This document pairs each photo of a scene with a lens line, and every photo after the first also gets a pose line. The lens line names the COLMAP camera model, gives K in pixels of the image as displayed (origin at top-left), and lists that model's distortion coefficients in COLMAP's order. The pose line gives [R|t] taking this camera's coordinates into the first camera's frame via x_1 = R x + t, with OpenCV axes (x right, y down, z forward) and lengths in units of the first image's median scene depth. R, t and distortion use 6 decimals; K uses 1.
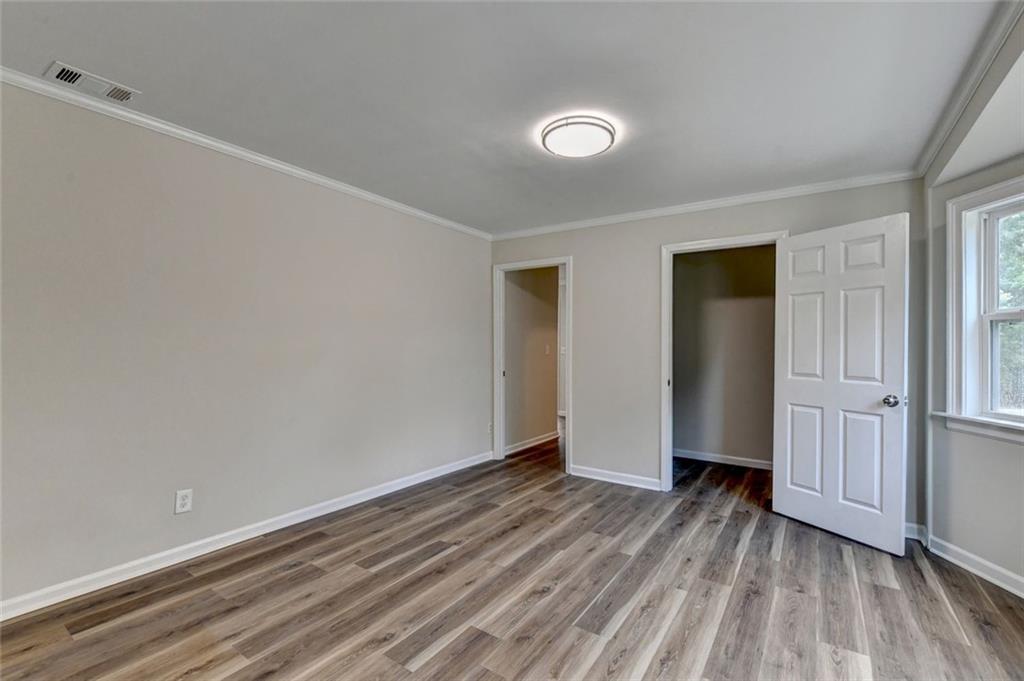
lens RADIAL K [[444.7, 0, 499.3], [0, 444.7, 353.6], [0, 0, 1]] dist [-0.000668, -0.000465]
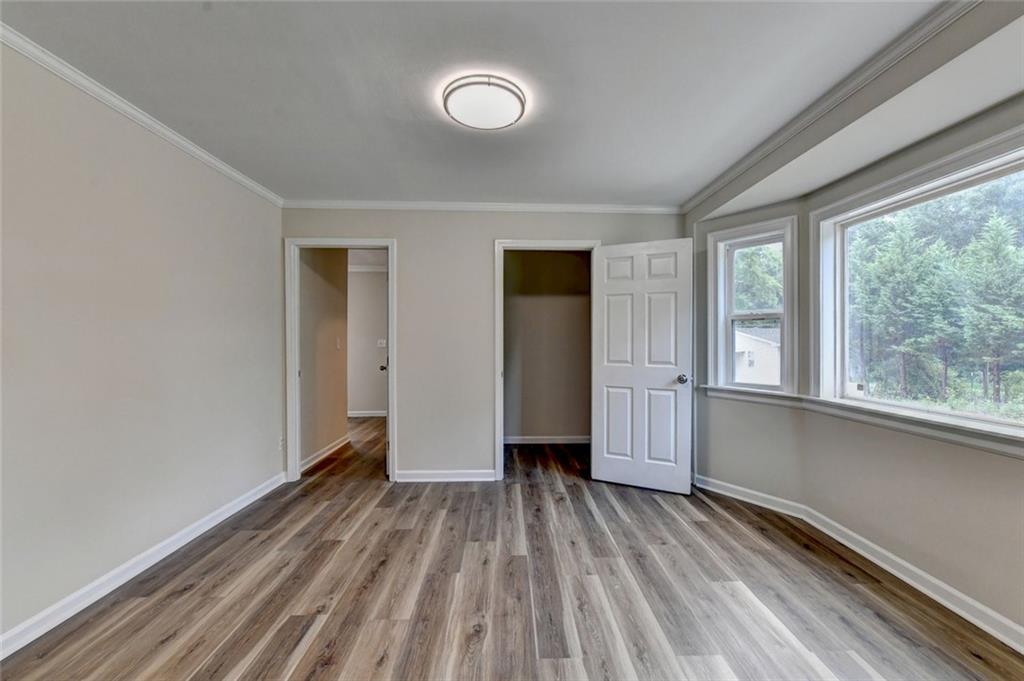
lens RADIAL K [[432.2, 0, 515.9], [0, 432.2, 343.4], [0, 0, 1]] dist [-0.001313, -0.000948]
pose [[0.801786, -0.011837, 0.597494, -0.247934], [0.015907, 0.999872, -0.001537, -0.004516], [-0.597400, 0.010737, 0.801872, 0.229999]]
